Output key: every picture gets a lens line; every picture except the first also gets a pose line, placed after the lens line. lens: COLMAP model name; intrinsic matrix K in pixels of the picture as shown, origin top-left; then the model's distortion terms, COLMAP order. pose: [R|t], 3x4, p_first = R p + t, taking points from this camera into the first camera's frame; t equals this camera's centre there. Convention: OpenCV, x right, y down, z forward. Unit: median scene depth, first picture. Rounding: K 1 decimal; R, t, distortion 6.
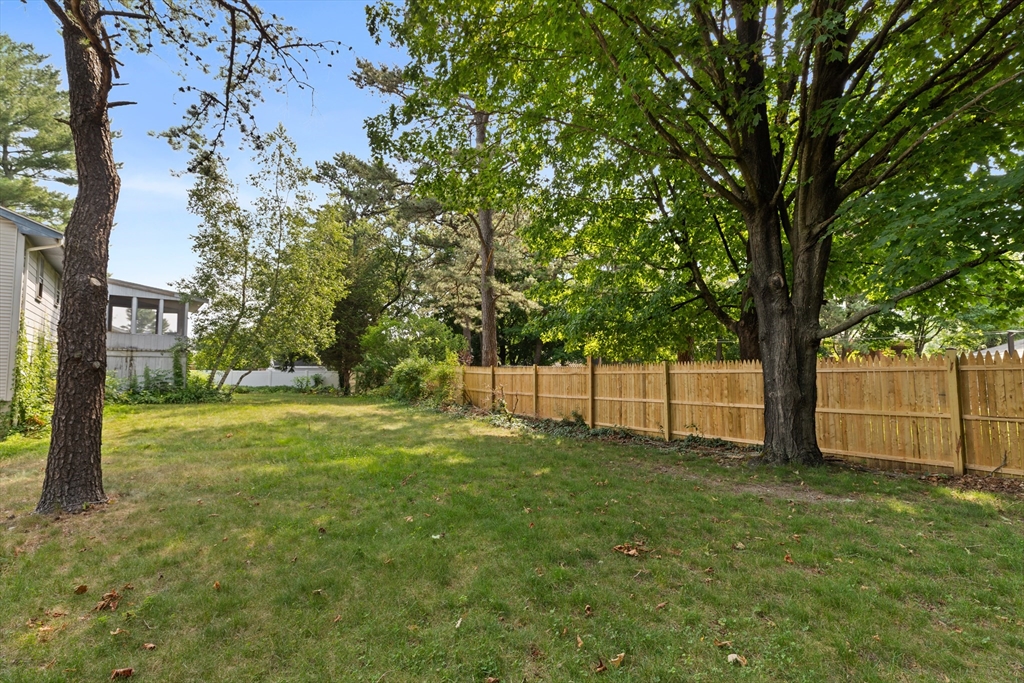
lens RADIAL K [[474.7, 0, 512.5], [0, 474.7, 339.6], [0, 0, 1]] dist [0.000978, 0.000159]
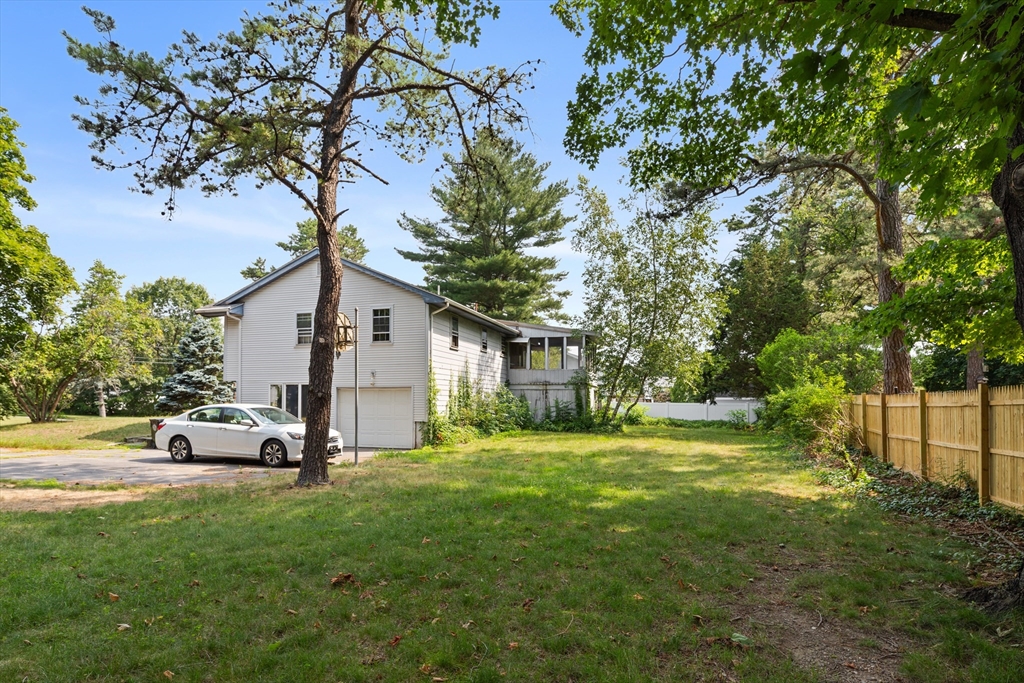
lens RADIAL K [[593.5, 0, 521.7], [0, 593.5, 393.4], [0, 0, 1]] dist [-0.000246, 0.000130]
pose [[0.554637, -0.013588, -0.831982, 0.357422], [0.051605, 0.998504, 0.018094, 0.015998], [0.830491, -0.052970, 0.554508, 0.159583]]
